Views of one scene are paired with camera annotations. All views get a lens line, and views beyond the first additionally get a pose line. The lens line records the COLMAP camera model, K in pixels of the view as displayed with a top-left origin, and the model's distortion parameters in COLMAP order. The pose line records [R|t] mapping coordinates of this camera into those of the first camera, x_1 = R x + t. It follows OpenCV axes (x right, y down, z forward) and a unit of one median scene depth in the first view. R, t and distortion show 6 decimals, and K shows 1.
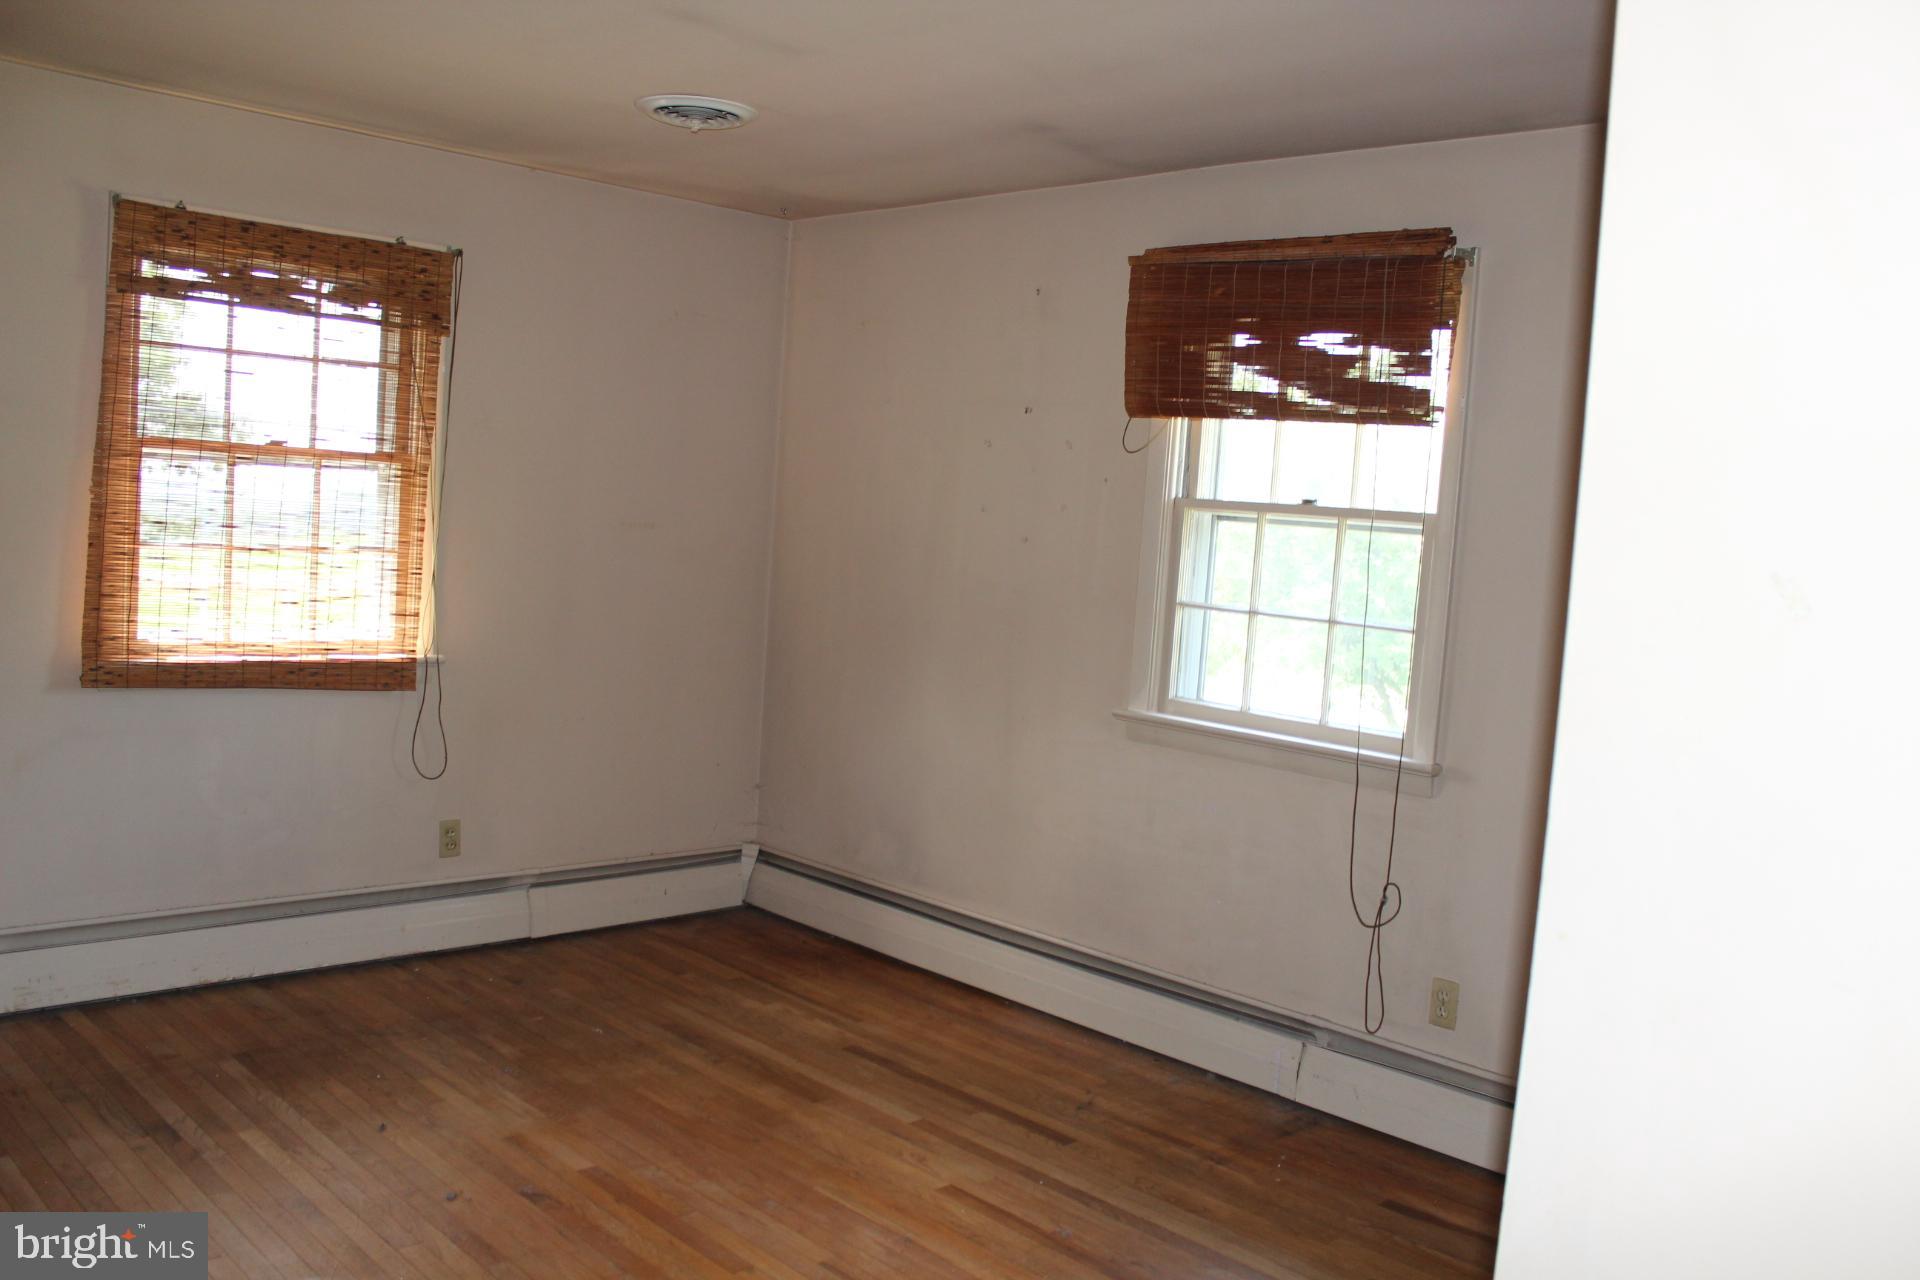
lens RADIAL K [[1585.8, 0, 963.5], [0, 1585.8, 656.1], [0, 0, 1]] dist [-0.170233, 0.151902]
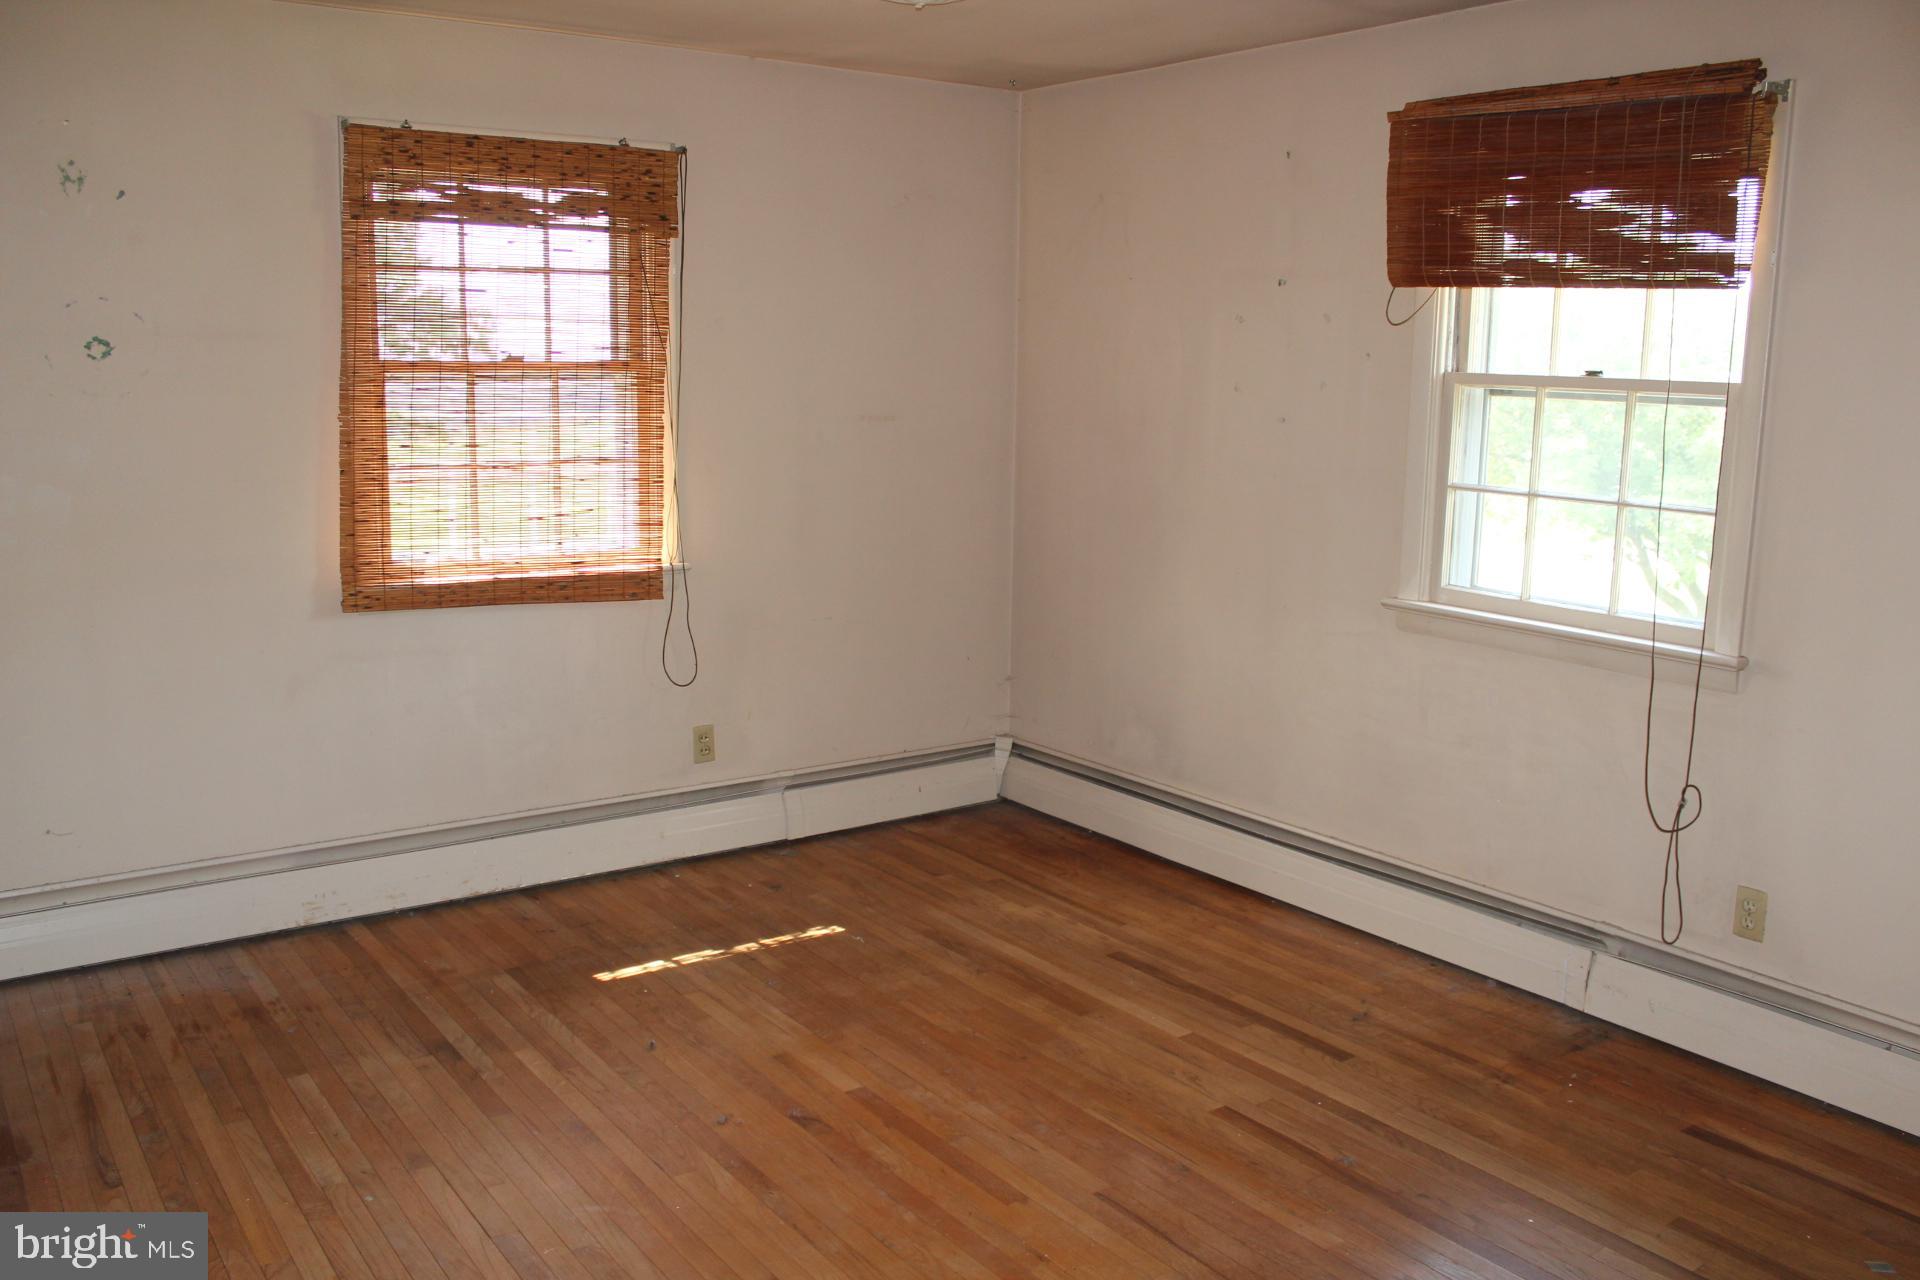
lens RADIAL K [[1585.8, 0, 963.5], [0, 1585.8, 656.1], [0, 0, 1]] dist [-0.170233, 0.151902]
pose [[0.988270, -0.024536, -0.150731, -0.013616], [0.037643, 0.995693, 0.084722, -0.023380], [0.148003, -0.089402, 0.984938, 0.038938]]
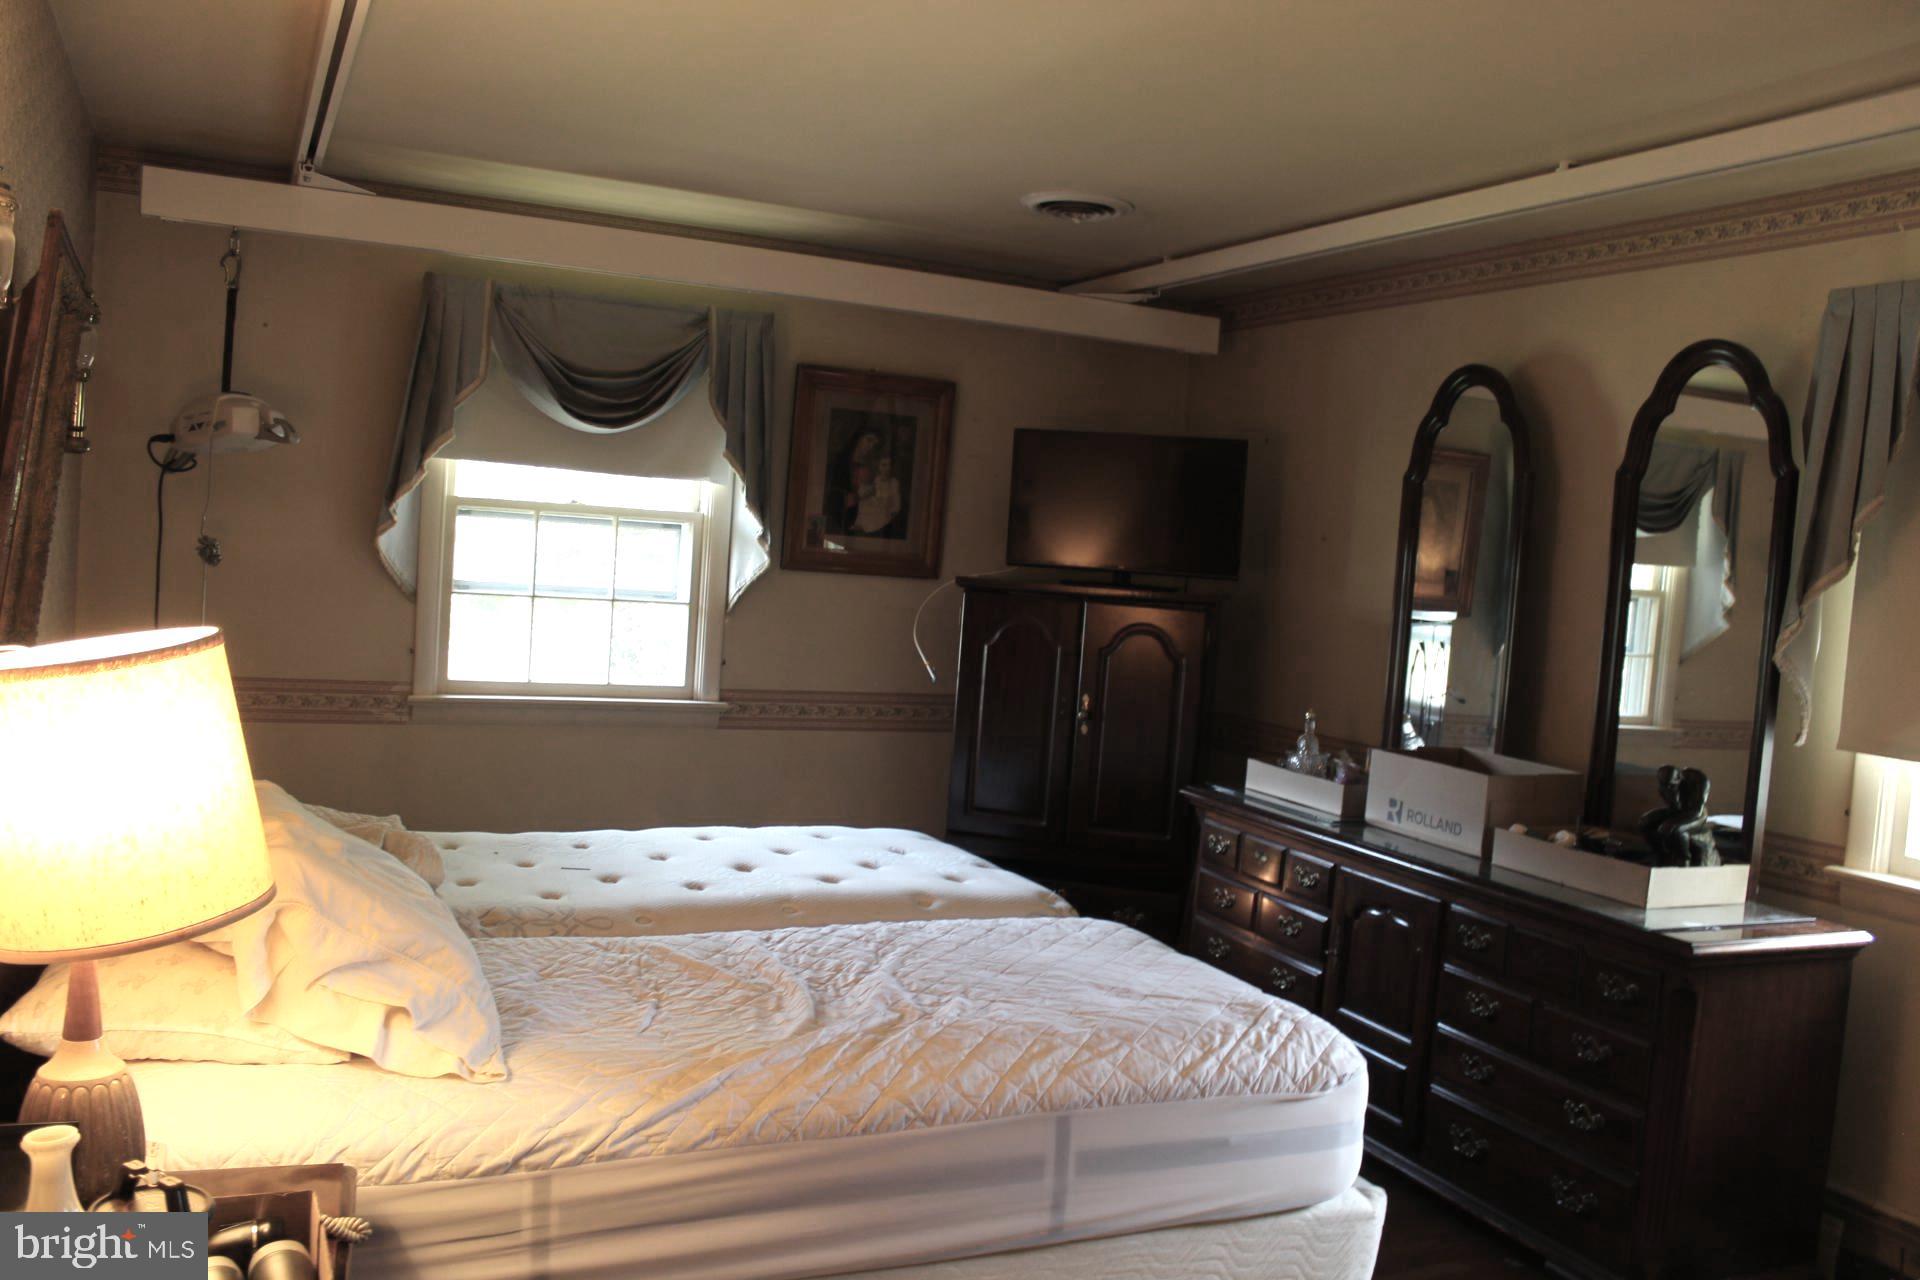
lens RADIAL K [[1585.8, 0, 963.5], [0, 1585.8, 656.1], [0, 0, 1]] dist [-0.170233, 0.151902]
pose [[0.333830, -0.107550, 0.936478, -0.802536], [0.041052, 0.994186, 0.099544, -0.086723], [-0.941739, 0.005213, 0.336304, 0.319530]]
